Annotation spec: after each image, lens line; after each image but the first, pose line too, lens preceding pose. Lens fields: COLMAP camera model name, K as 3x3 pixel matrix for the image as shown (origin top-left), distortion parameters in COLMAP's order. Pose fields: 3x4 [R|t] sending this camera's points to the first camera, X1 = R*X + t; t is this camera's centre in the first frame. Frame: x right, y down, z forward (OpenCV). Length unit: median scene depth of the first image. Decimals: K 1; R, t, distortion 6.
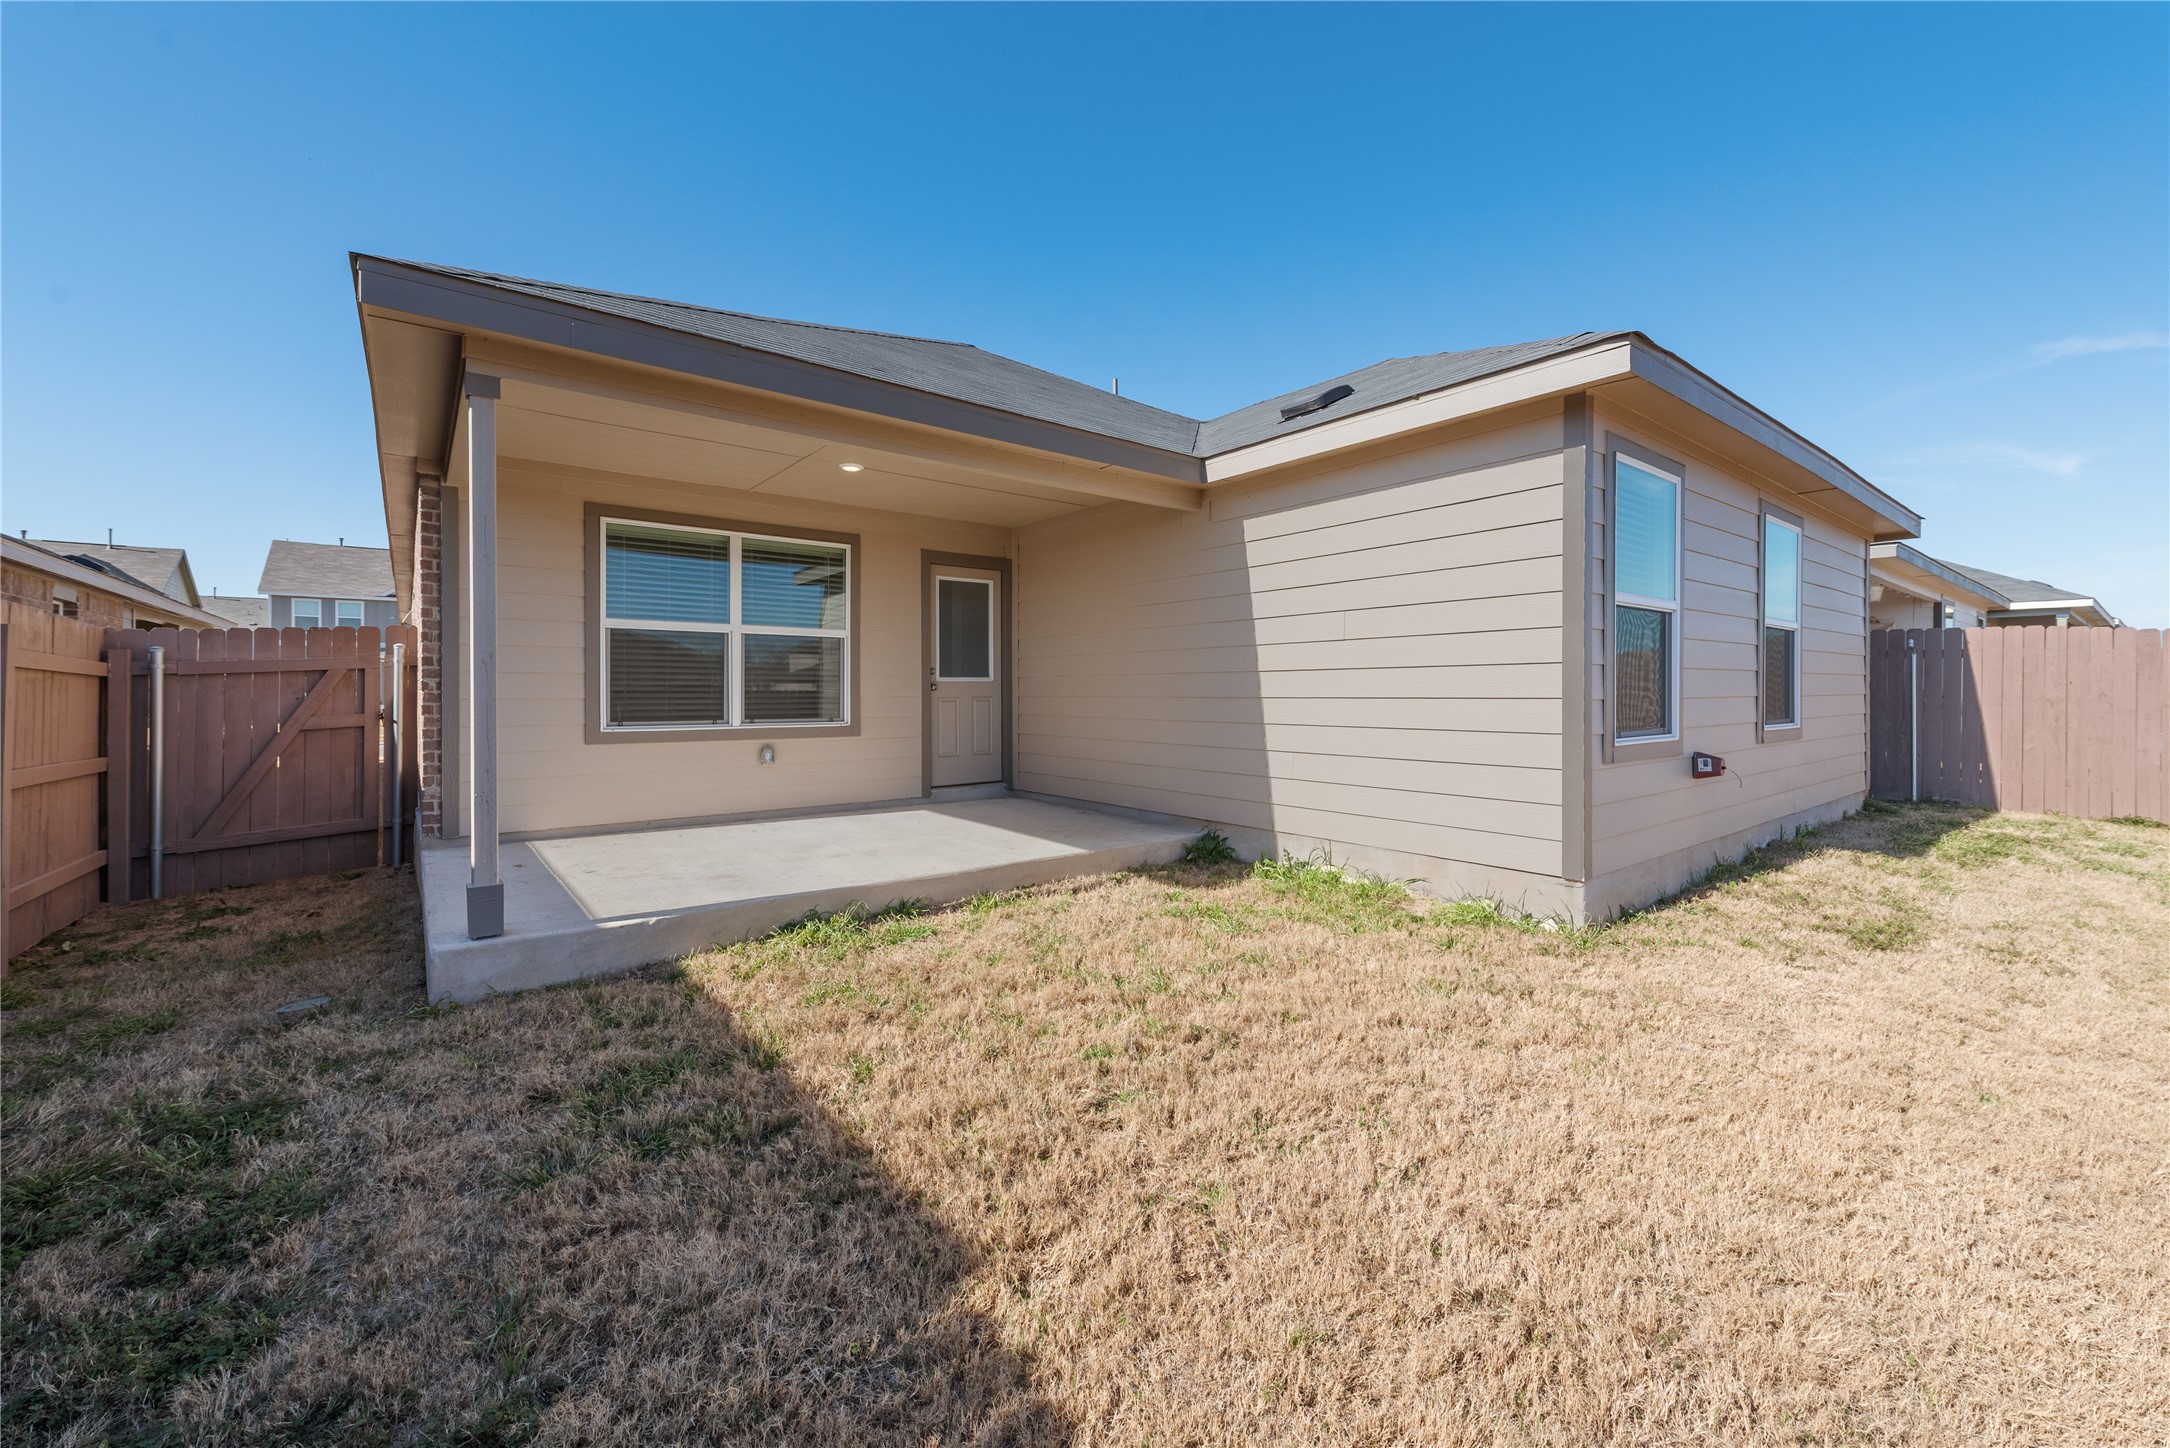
lens RADIAL K [[859.9, 0, 1088.3], [0, 859.9, 691.7], [0, 0, 1]] dist [-0.000922, -0.000582]
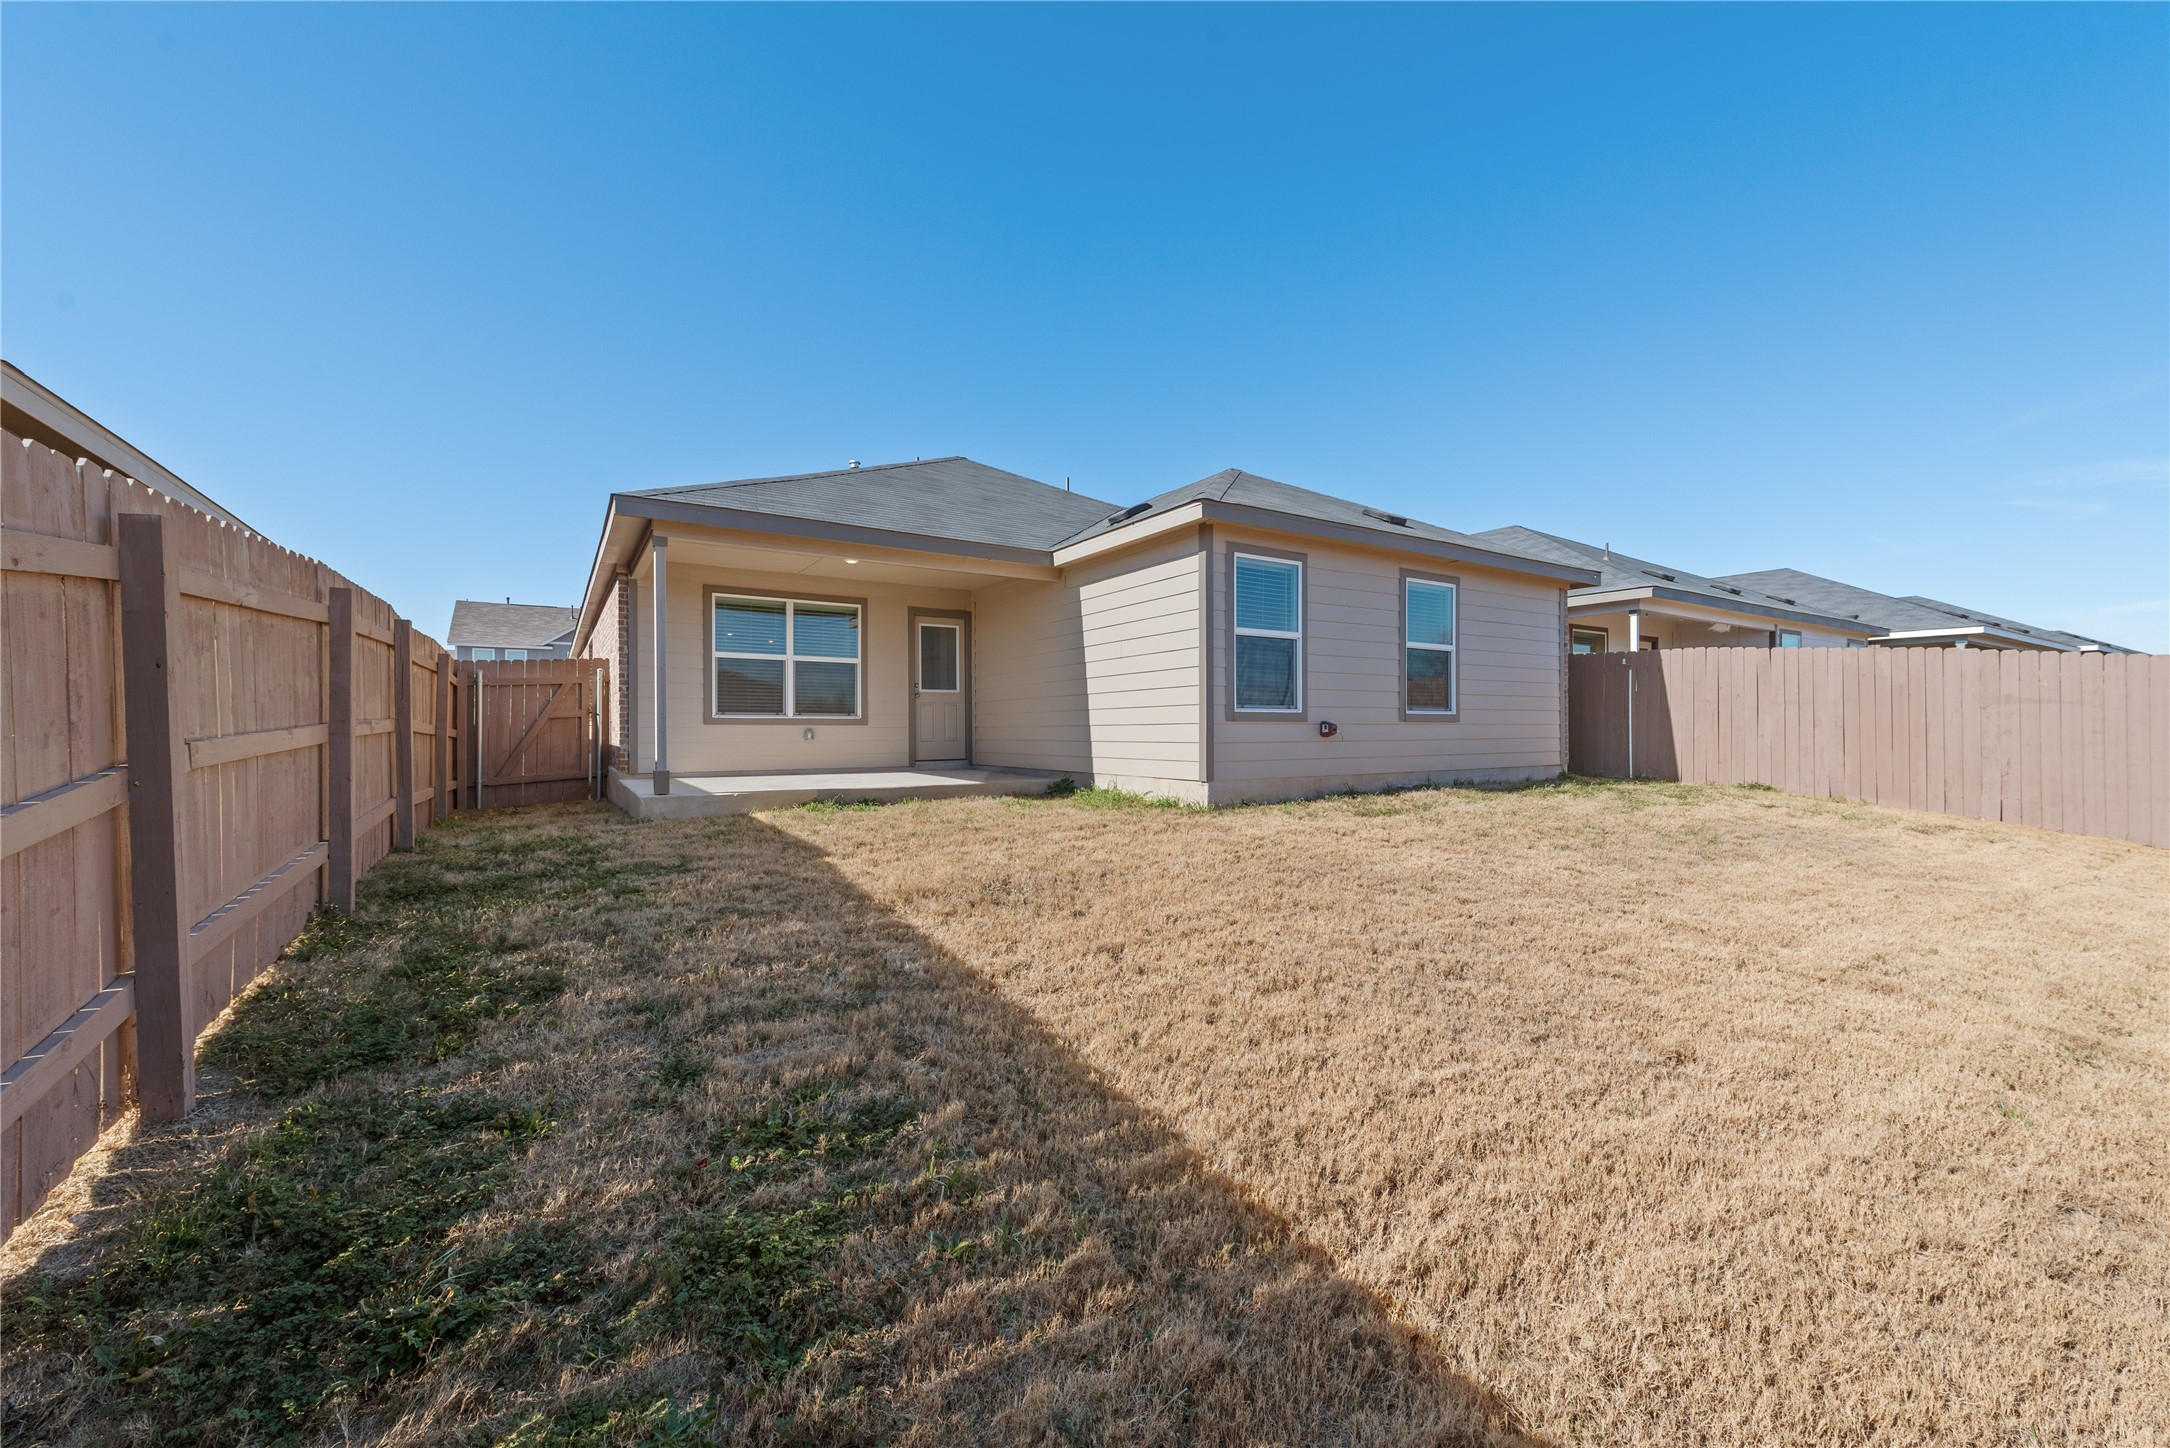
lens RADIAL K [[859.9, 0, 1086.6], [0, 859.9, 731.1], [0, 0, 1]] dist [-0.000922, -0.000582]
pose [[0.994158, -0.002372, -0.107910, 0.353922], [0.002130, 0.999995, -0.002350, 0.077132], [0.107915, 0.002106, 0.994158, -0.613702]]
